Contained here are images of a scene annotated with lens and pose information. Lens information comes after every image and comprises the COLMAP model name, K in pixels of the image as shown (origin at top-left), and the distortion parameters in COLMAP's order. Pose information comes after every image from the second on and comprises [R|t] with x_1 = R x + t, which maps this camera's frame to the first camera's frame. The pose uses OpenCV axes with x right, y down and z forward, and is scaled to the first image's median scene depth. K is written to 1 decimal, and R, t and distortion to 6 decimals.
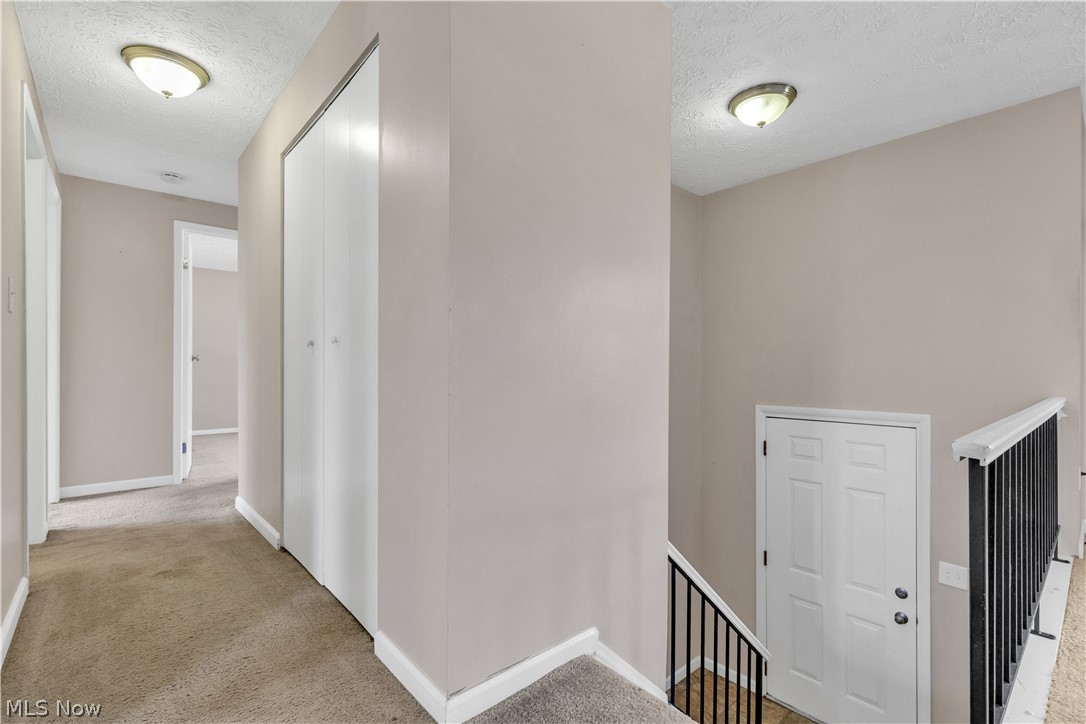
lens RADIAL K [[487.7, 0, 543.0], [0, 487.7, 362.0], [0, 0, 1]] dist [-0.003170, -0.000356]
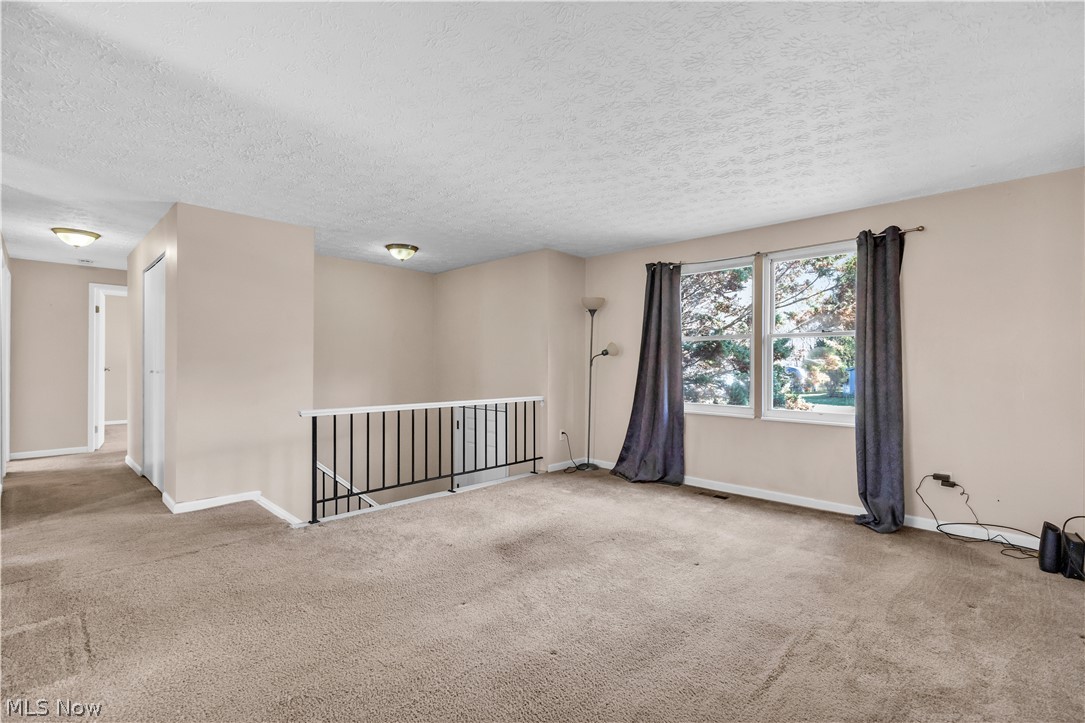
lens RADIAL K [[473.1, 0, 542.5], [0, 473.1, 361.5], [0, 0, 1]] dist [0.000263, 0.000210]
pose [[0.995836, 0.006559, 0.090922, 0.695660], [-0.007040, 0.999963, 0.004977, -0.072548], [-0.090886, -0.005597, 0.995846, -0.809318]]
